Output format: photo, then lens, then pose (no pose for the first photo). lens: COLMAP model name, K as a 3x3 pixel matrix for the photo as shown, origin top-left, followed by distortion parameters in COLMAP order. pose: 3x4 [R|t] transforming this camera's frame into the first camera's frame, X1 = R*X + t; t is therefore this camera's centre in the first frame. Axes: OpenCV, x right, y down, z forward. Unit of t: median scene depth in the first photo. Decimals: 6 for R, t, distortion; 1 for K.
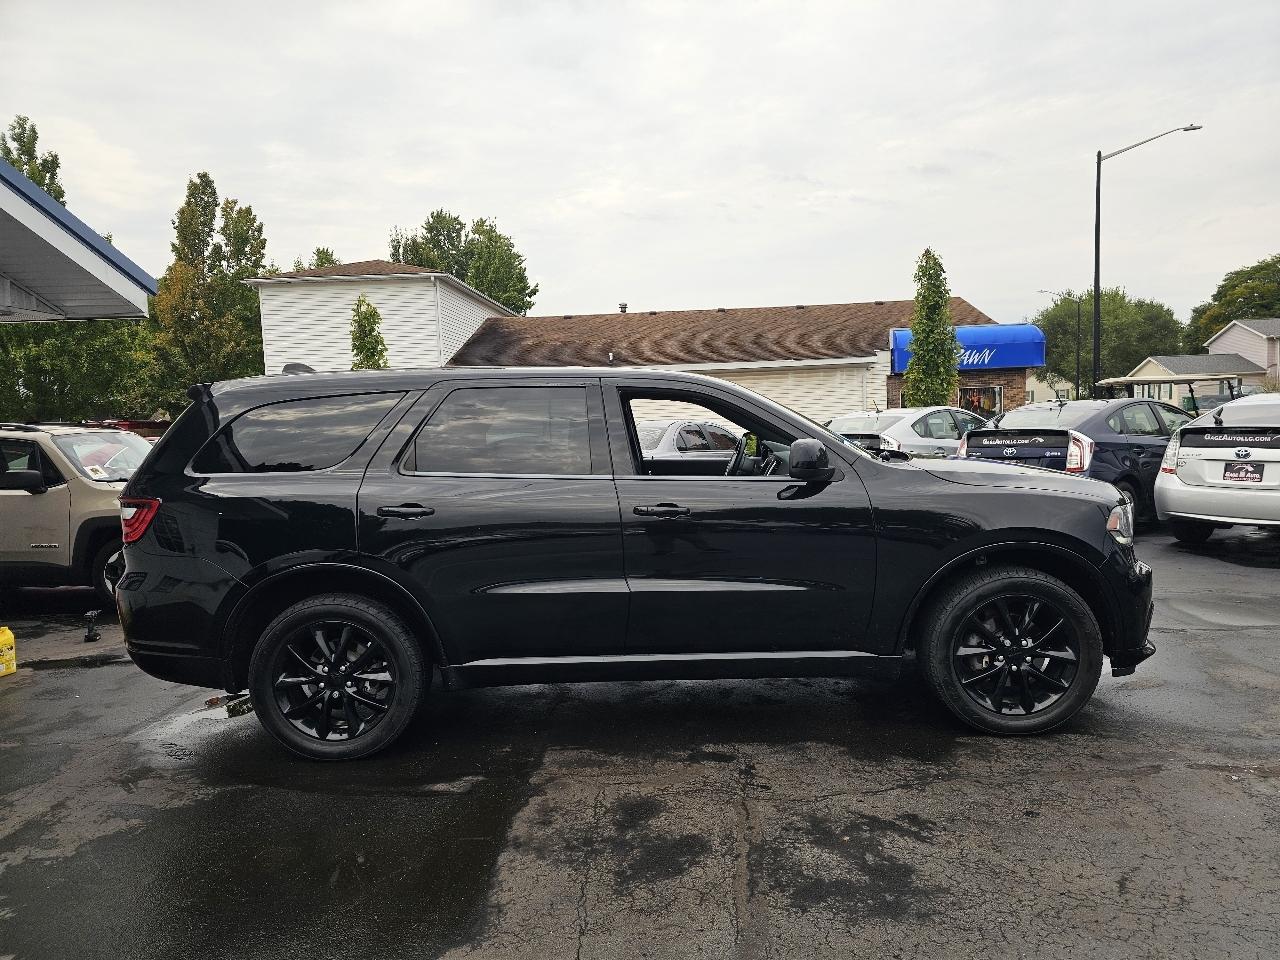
lens RADIAL K [[851.2, 0, 661.8], [0, 851.2, 502.4], [0, 0, 1]] dist [0.061122, -0.051799]
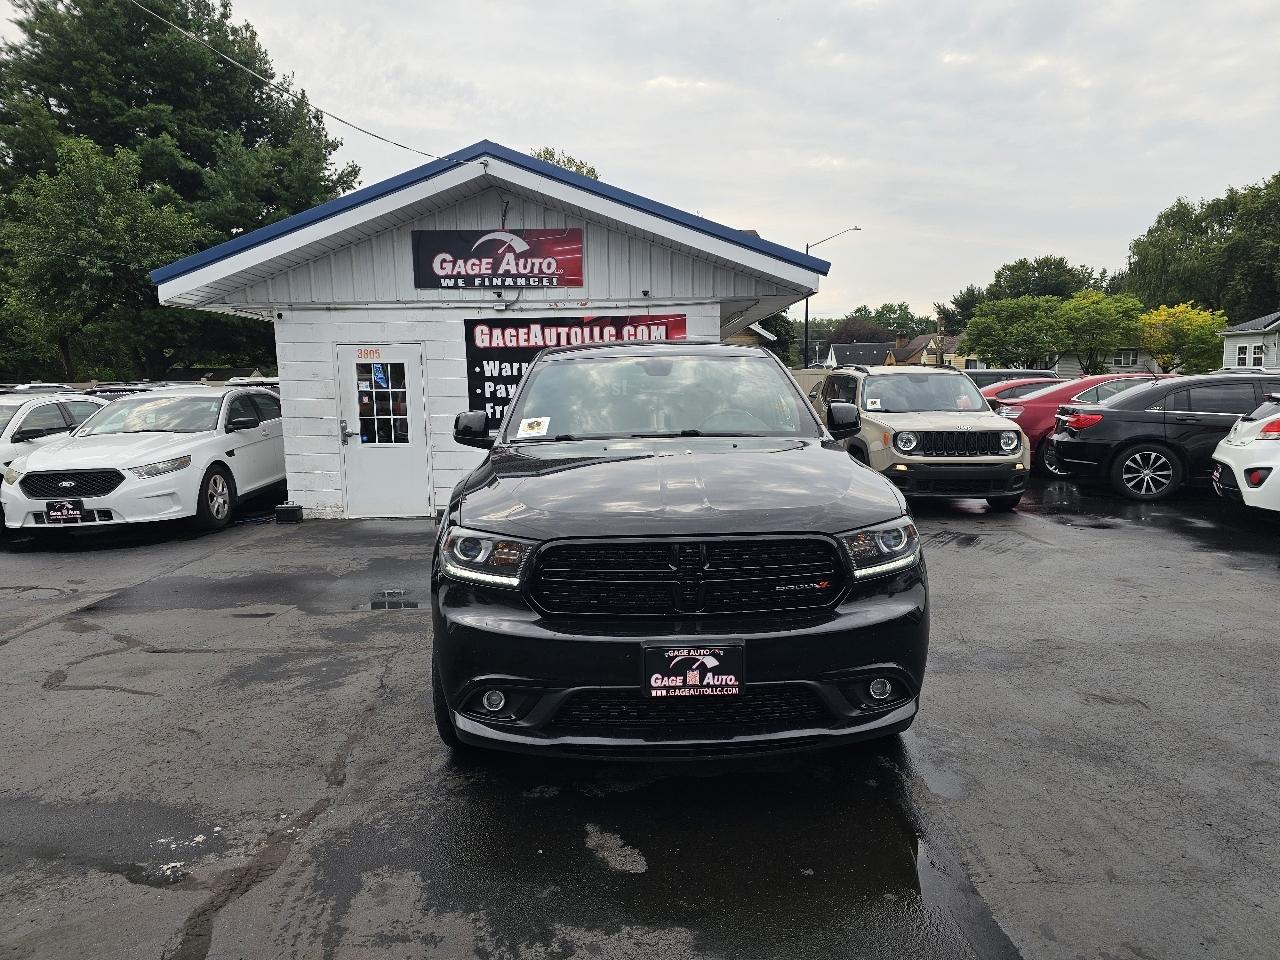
lens RADIAL K [[851.2, 0, 648.7], [0, 851.2, 491.3], [0, 0, 1]] dist [0.061122, -0.051799]
pose [[0.046845, 0.164291, -0.985299, 1.383494], [-0.085154, 0.983448, 0.159934, -0.176385], [0.995266, 0.076410, 0.060060, 1.187468]]
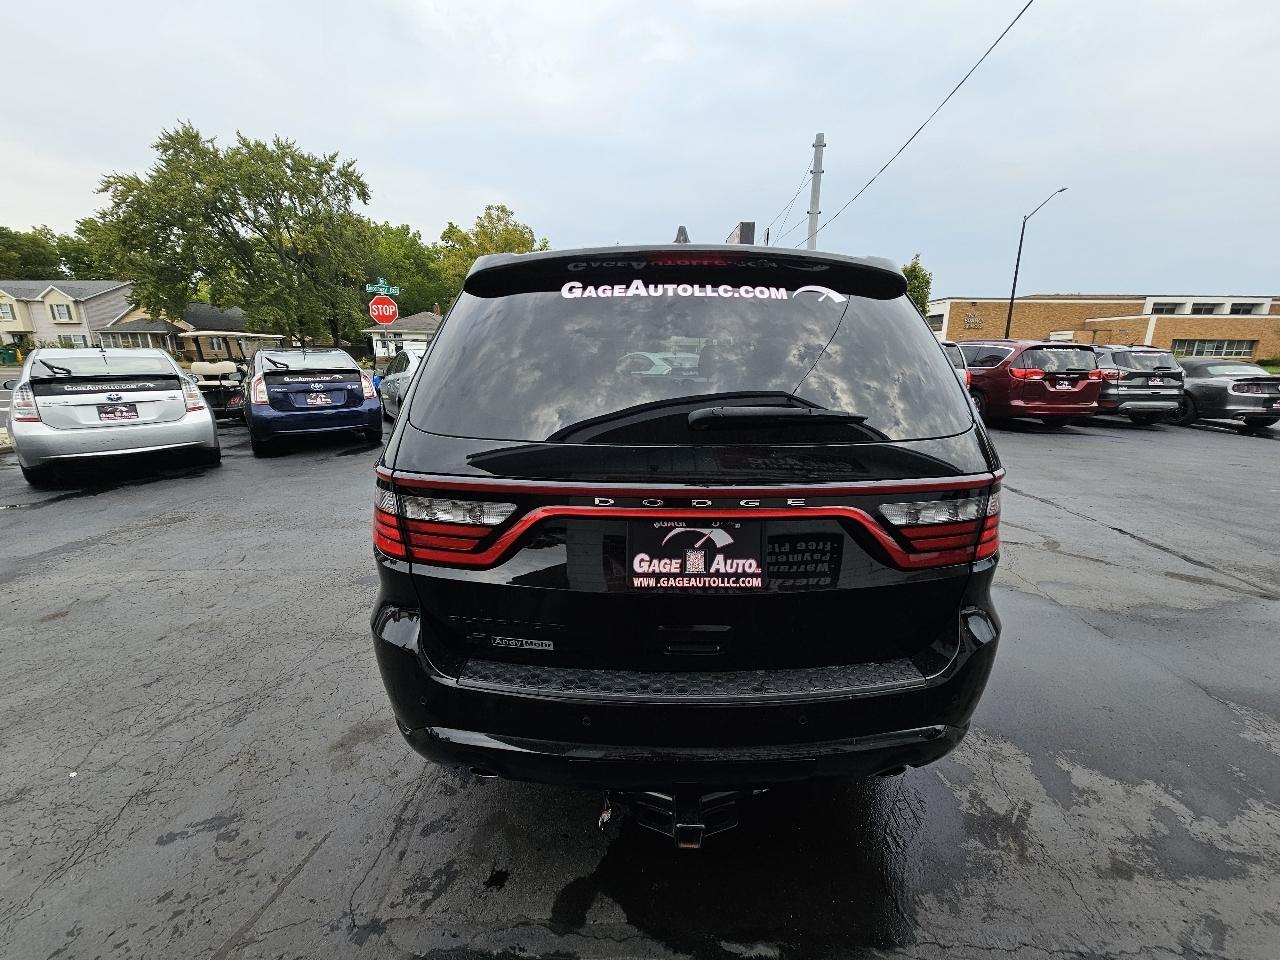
lens RADIAL K [[521.1, 0, 636.6], [0, 521.1, 481.5], [0, 0, 1]] dist [-0.002432, 0.001409]
pose [[-0.013709, -0.207932, 0.978047, -1.006192], [0.096451, 0.973303, 0.208275, -0.094426], [-0.995243, 0.097189, 0.006712, 1.312987]]
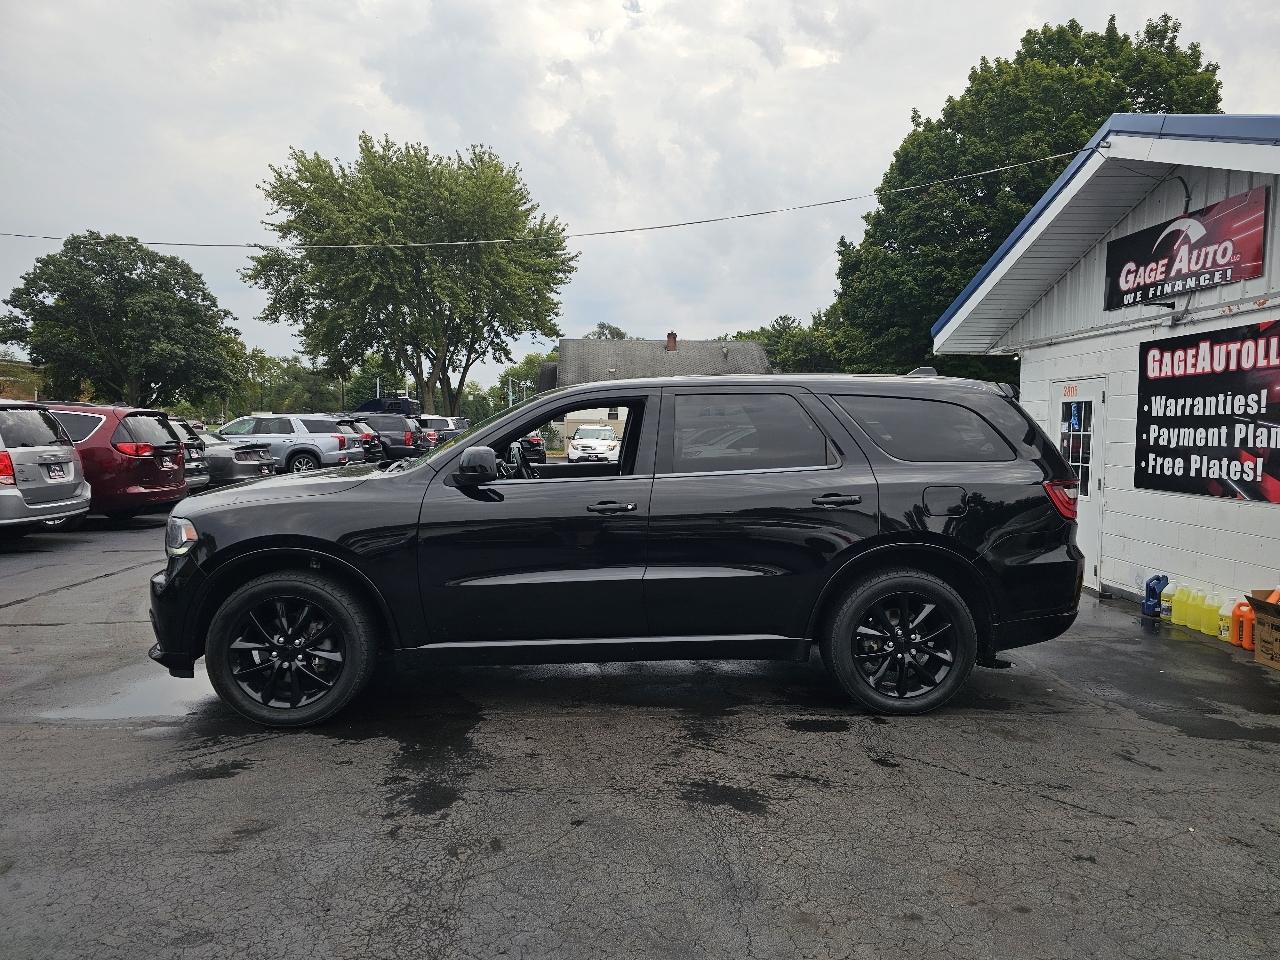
lens RADIAL K [[851.2, 0, 642.8], [0, 851.2, 482.3], [0, 0, 1]] dist [0.061122, -0.051799]
pose [[-0.996367, 0.032833, -0.078580, 0.050896], [0.019185, 0.985511, 0.168523, -0.267279], [0.082974, 0.166403, -0.982561, 2.653754]]
